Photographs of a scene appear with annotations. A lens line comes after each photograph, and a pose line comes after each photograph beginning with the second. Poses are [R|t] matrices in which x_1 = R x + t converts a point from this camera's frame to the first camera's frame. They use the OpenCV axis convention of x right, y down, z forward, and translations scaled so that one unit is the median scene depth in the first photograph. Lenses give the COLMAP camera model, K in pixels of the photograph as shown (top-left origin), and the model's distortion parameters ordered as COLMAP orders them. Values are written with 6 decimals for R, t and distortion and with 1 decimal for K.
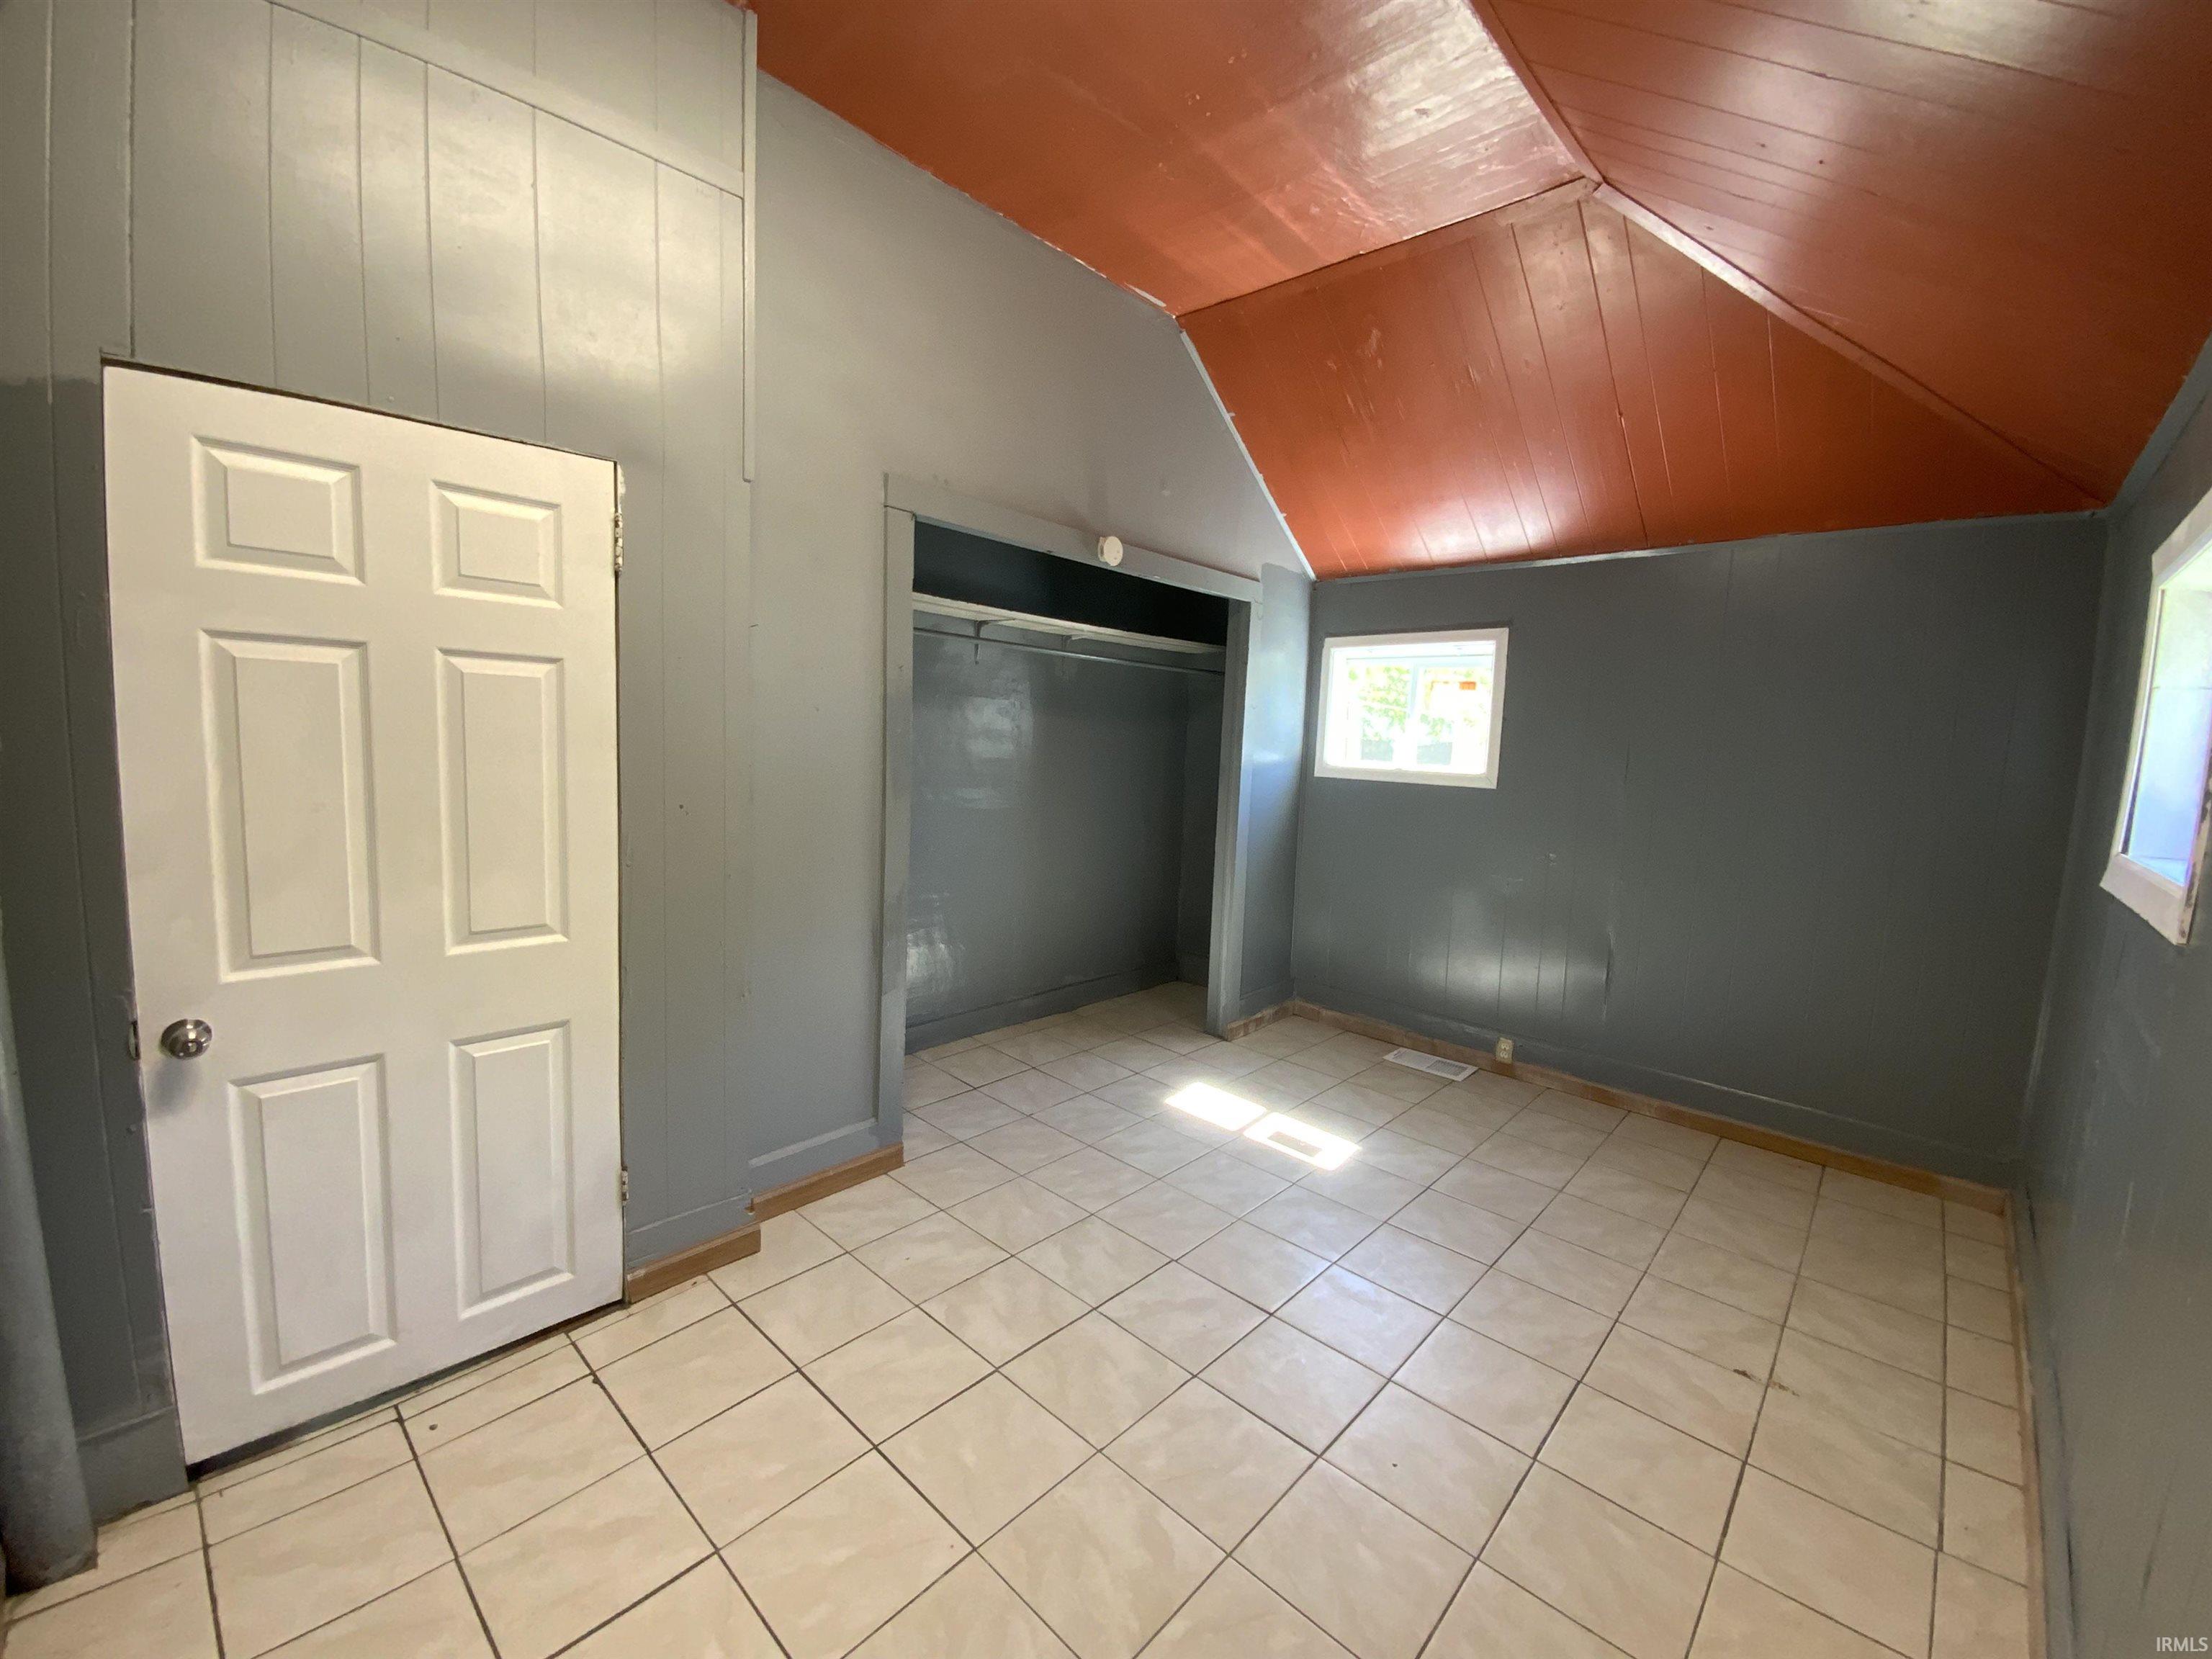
lens RADIAL K [[891.9, 0, 1106.0], [0, 891.9, 829.5], [0, 0, 1]] dist [-0.000909, -0.009851]
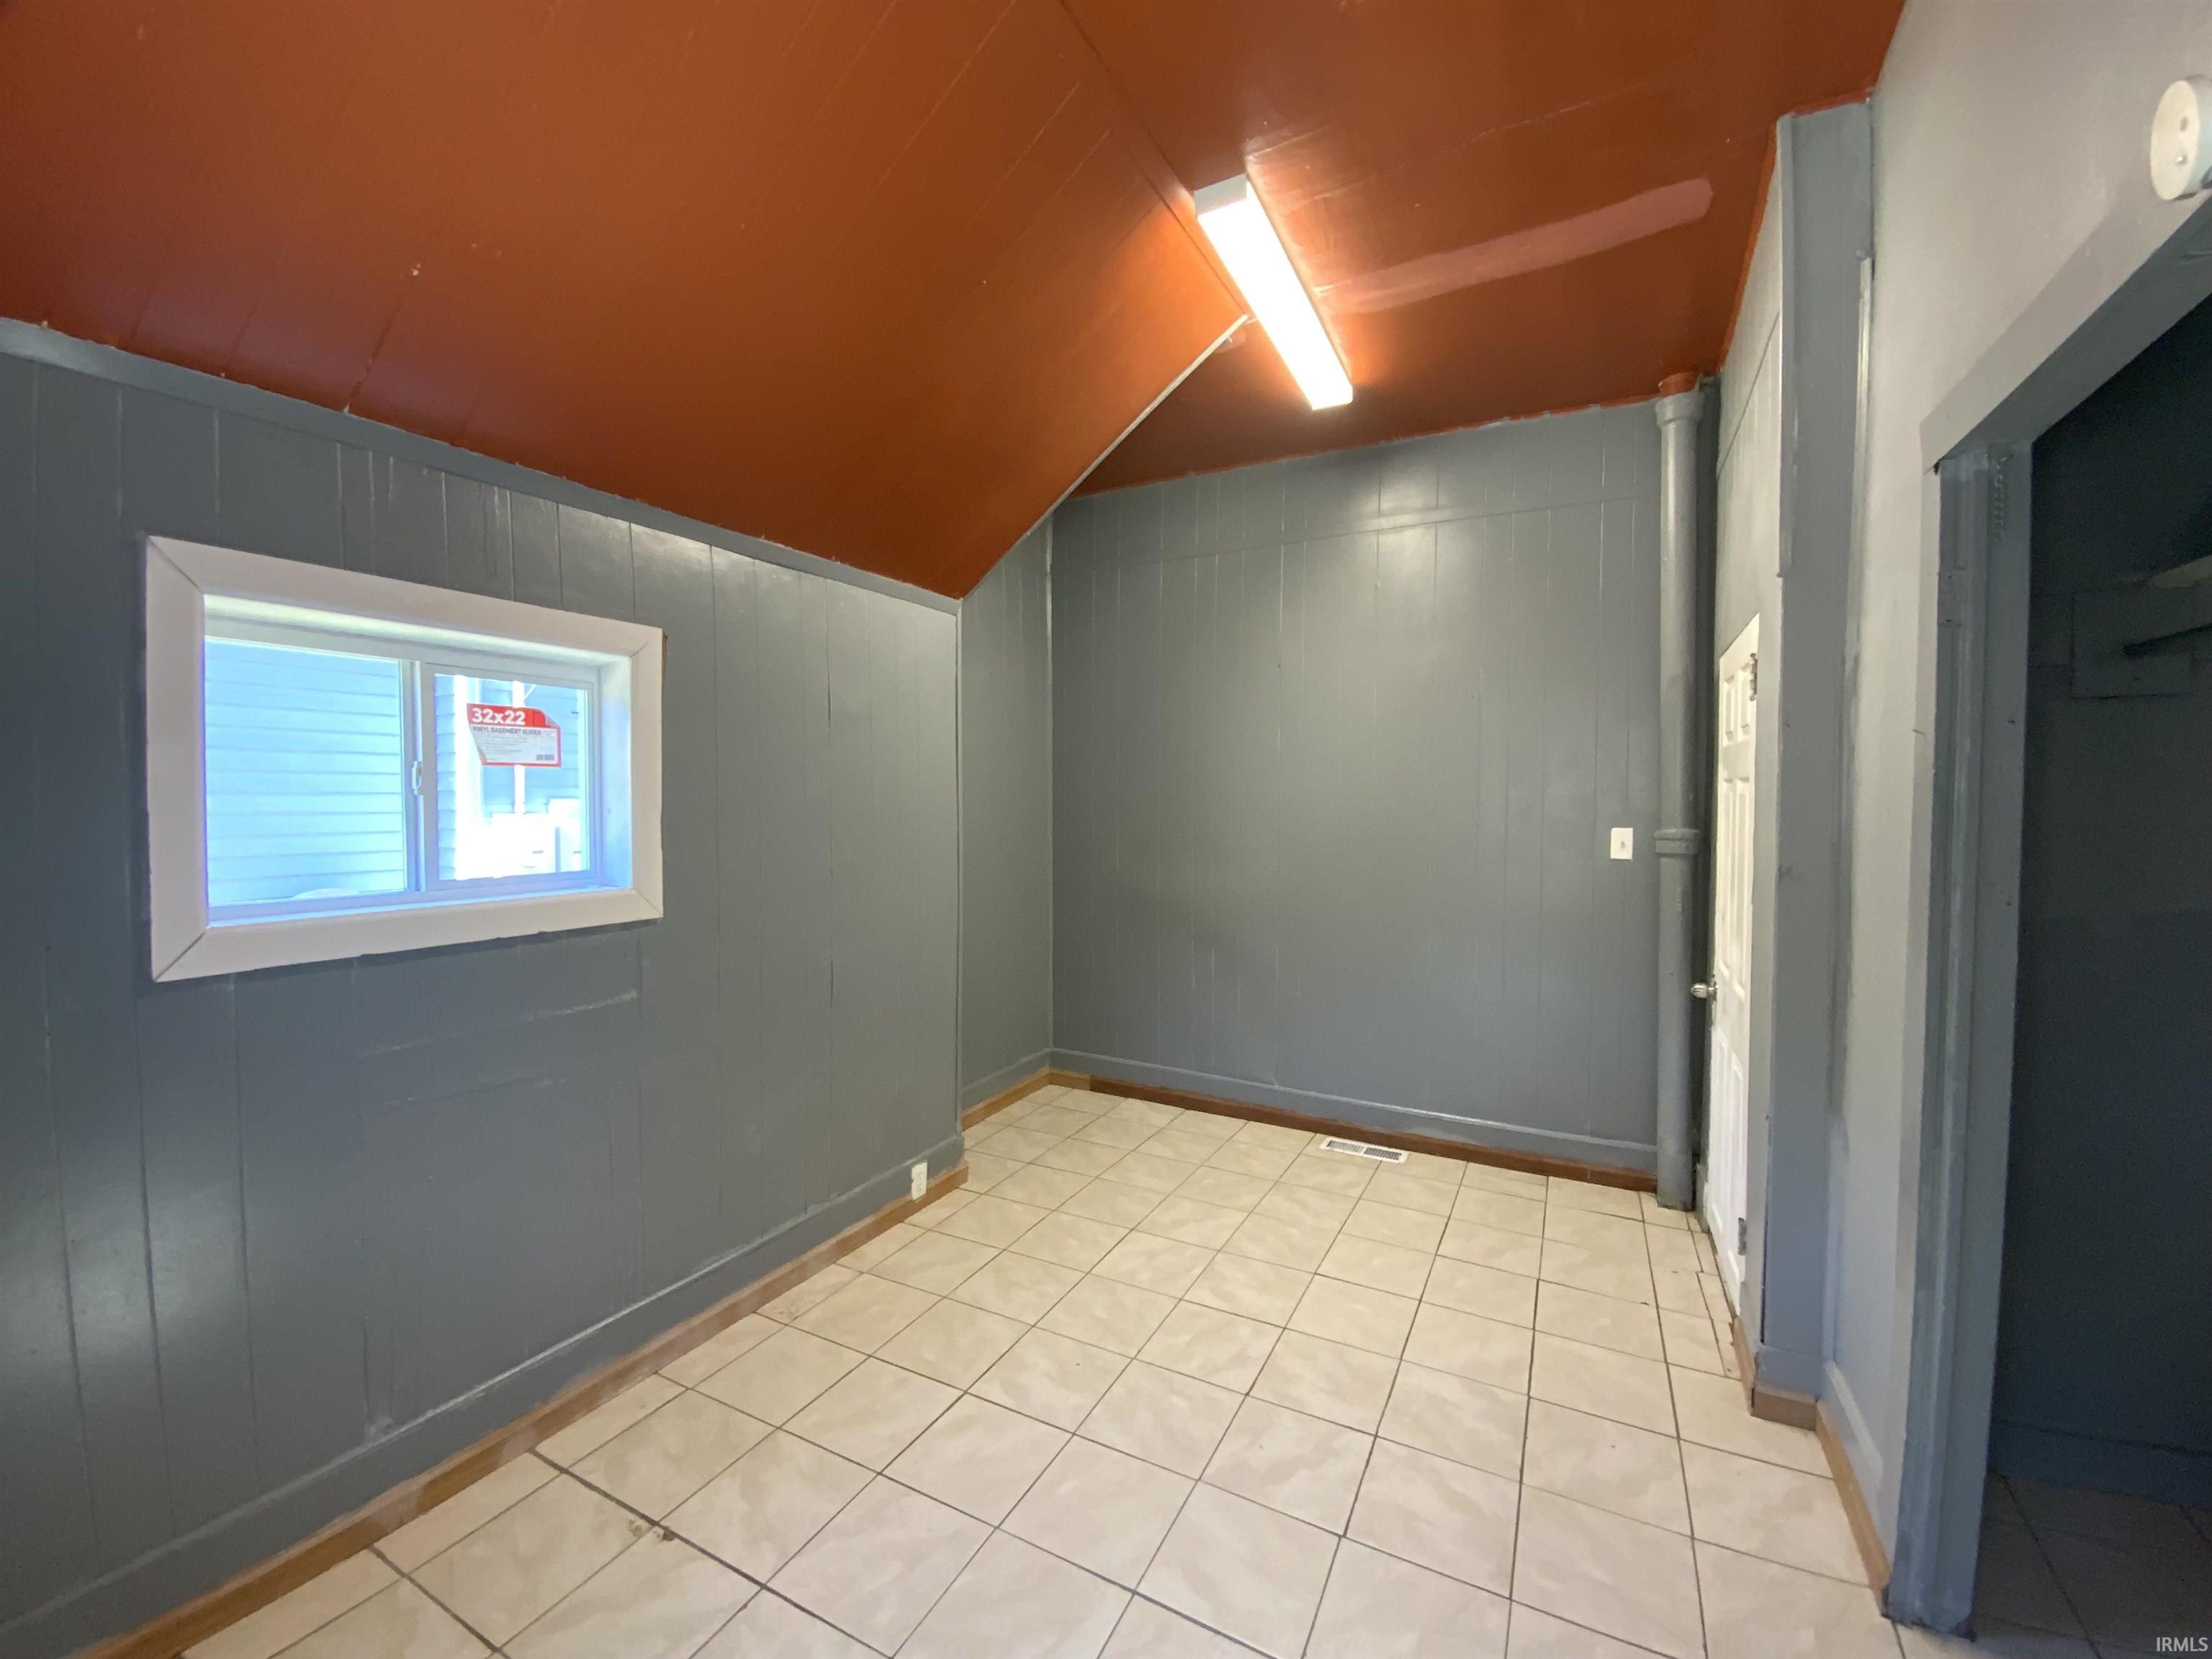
lens RADIAL K [[891.9, 0, 1106.0], [0, 891.9, 829.5], [0, 0, 1]] dist [-0.000909, -0.009851]
pose [[-0.965134, -0.032706, -0.259706, 0.559349], [-0.068947, 0.988891, 0.131688, -0.207624], [0.252513, 0.145003, -0.956667, 1.847342]]
